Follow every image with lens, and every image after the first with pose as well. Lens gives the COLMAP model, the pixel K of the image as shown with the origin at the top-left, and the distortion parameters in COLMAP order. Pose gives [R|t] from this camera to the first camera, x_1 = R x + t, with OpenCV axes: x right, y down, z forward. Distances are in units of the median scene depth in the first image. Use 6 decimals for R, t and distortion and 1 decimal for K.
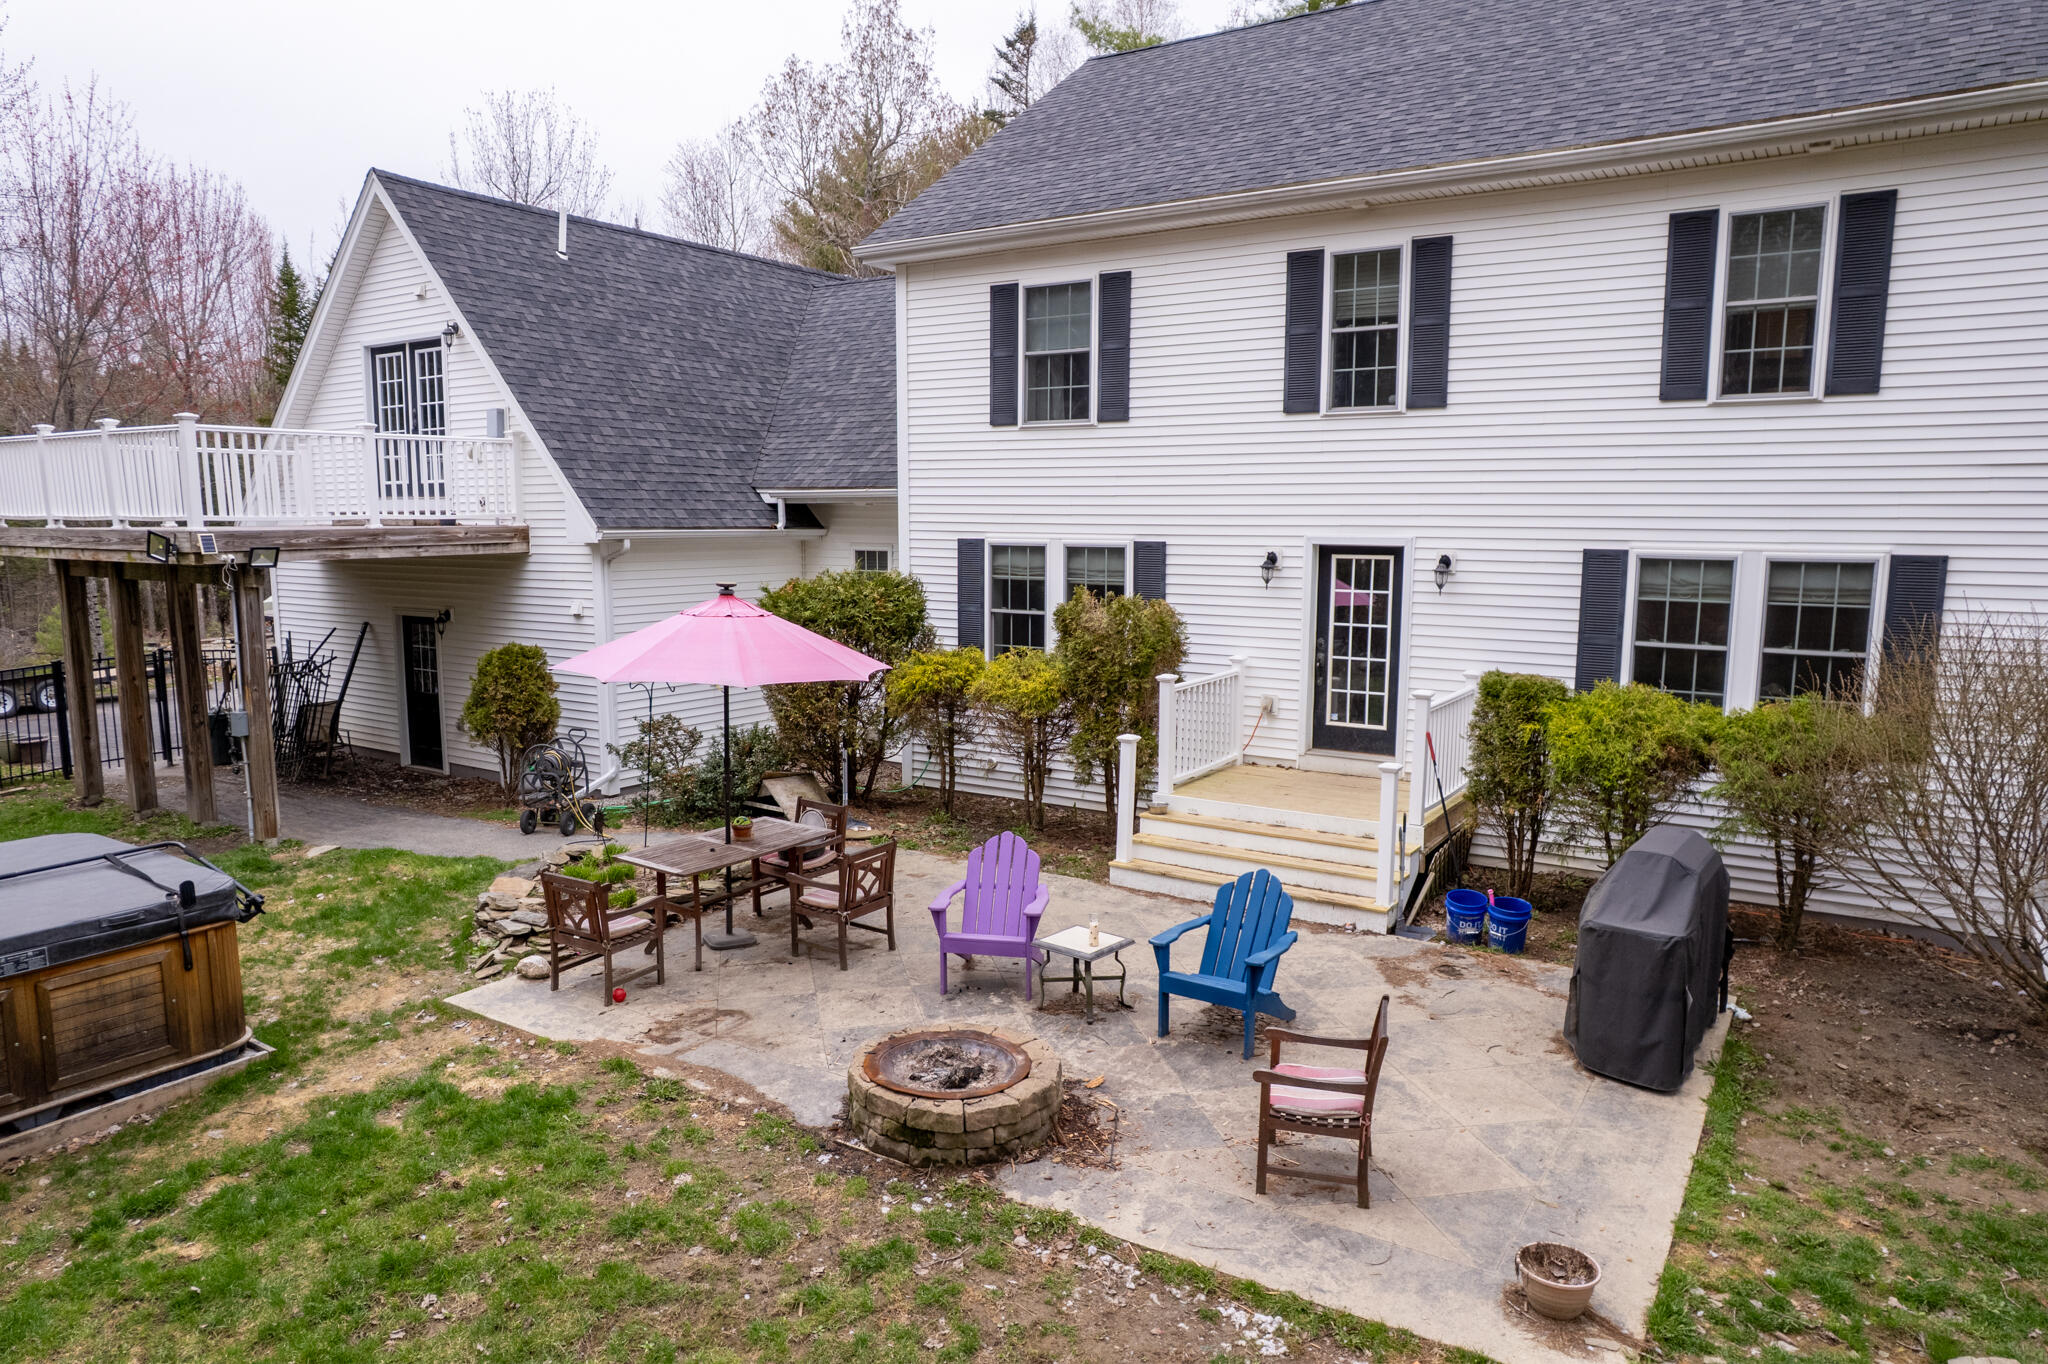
lens RADIAL K [[1299.0, 0, 1018.0], [0, 1299.0, 685.2], [0, 0, 1]] dist [-0.018033, 0.004930]
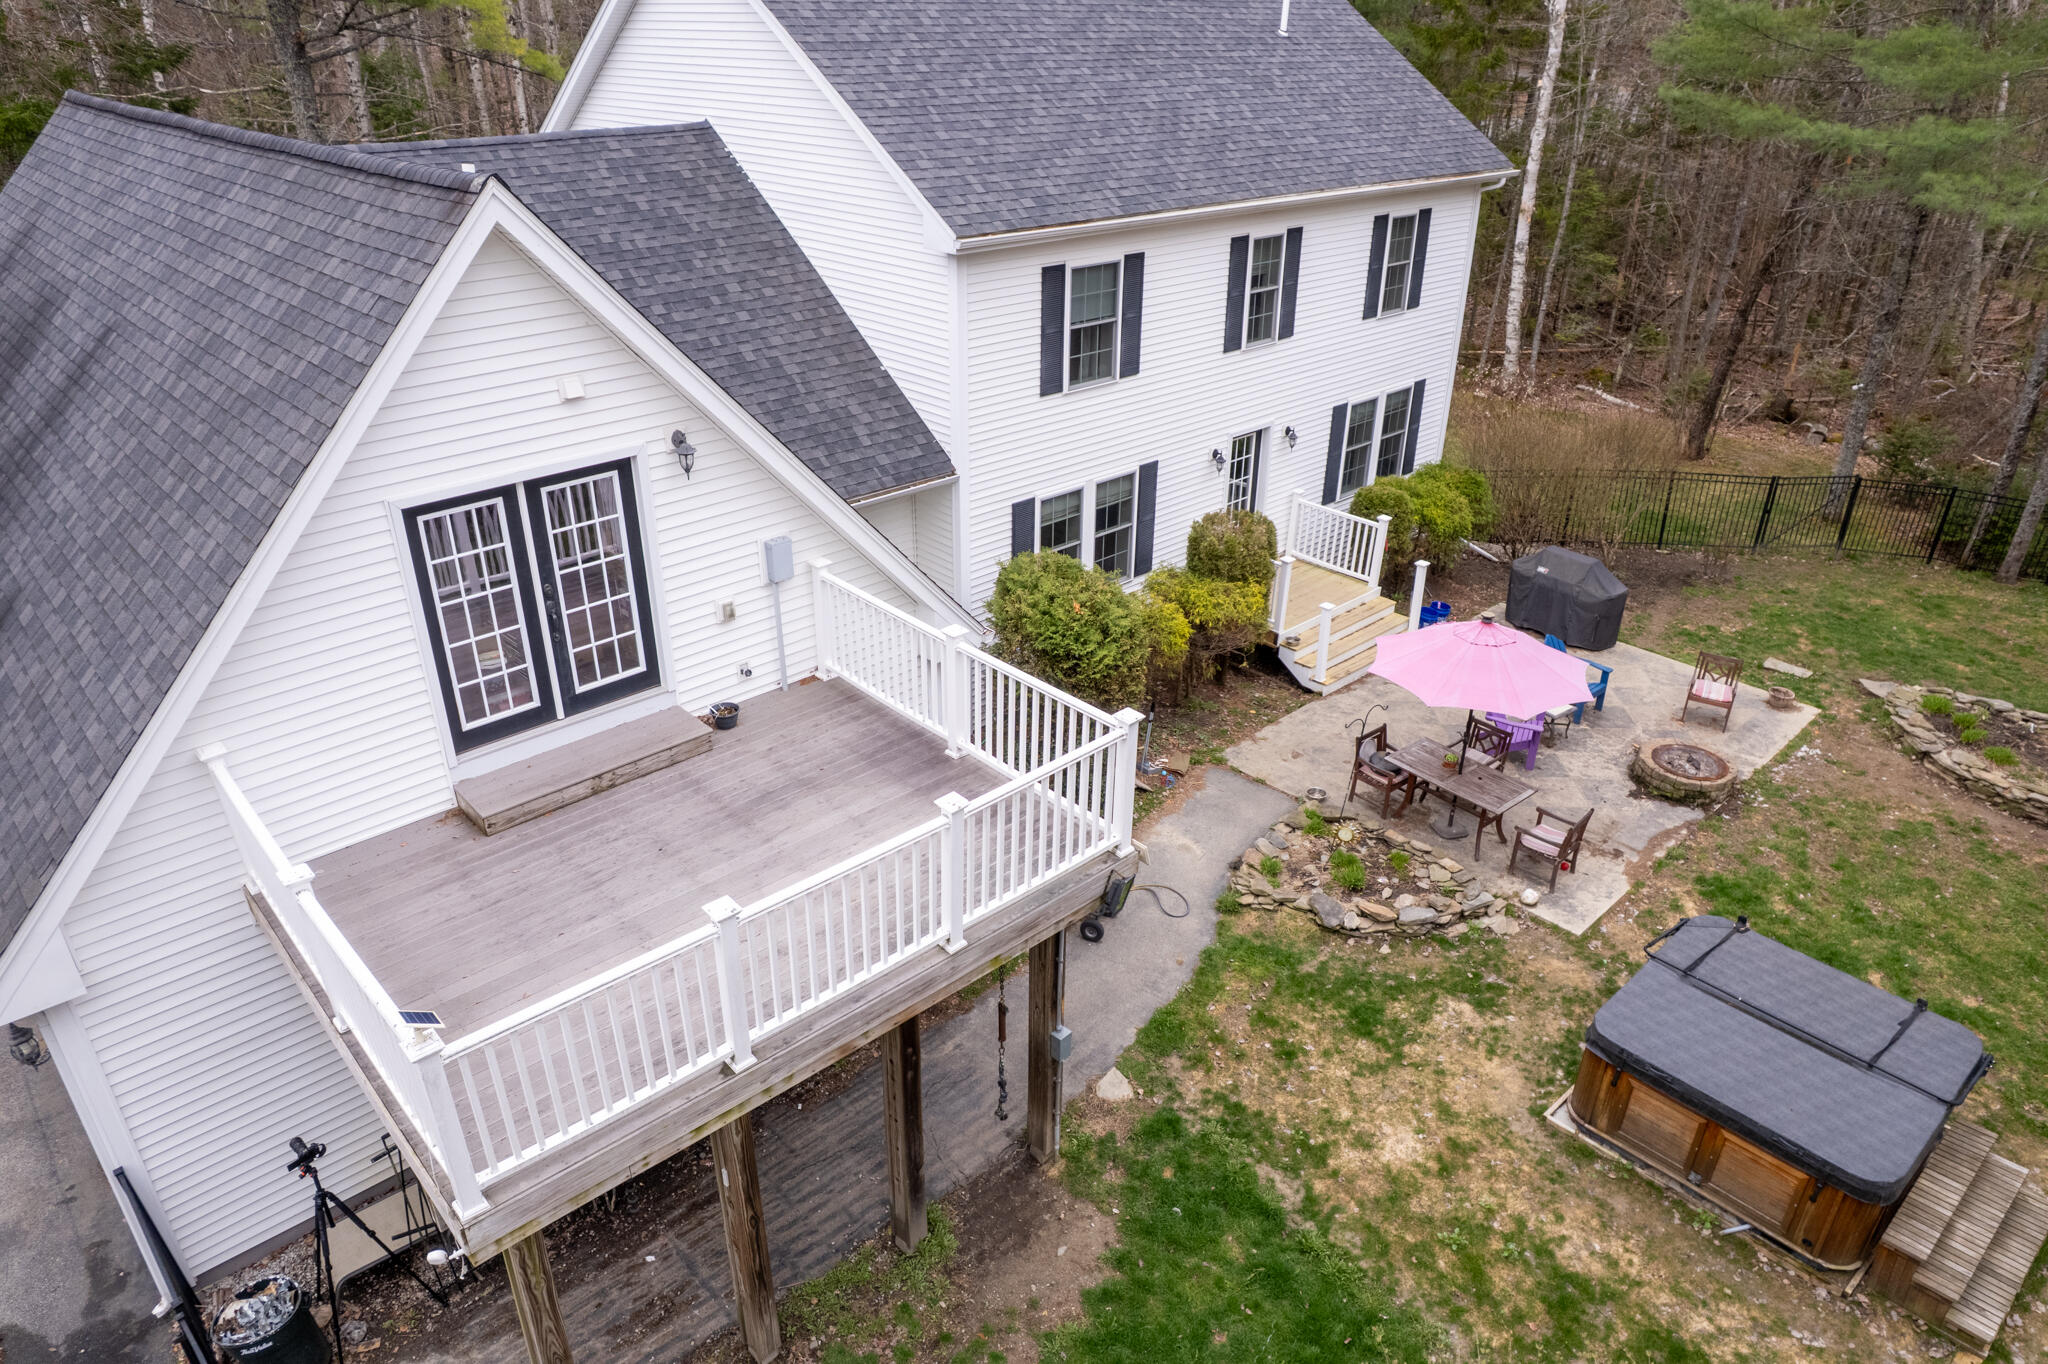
lens RADIAL K [[1299.0, 0, 1015.9], [0, 1299.0, 683.8], [0, 0, 1]] dist [-0.018033, 0.004930]
pose [[0.244368, -0.445077, 0.861505, -1.134118], [0.129196, 0.895463, 0.425974, -0.478982], [-0.961037, 0.007208, 0.276325, 0.770954]]
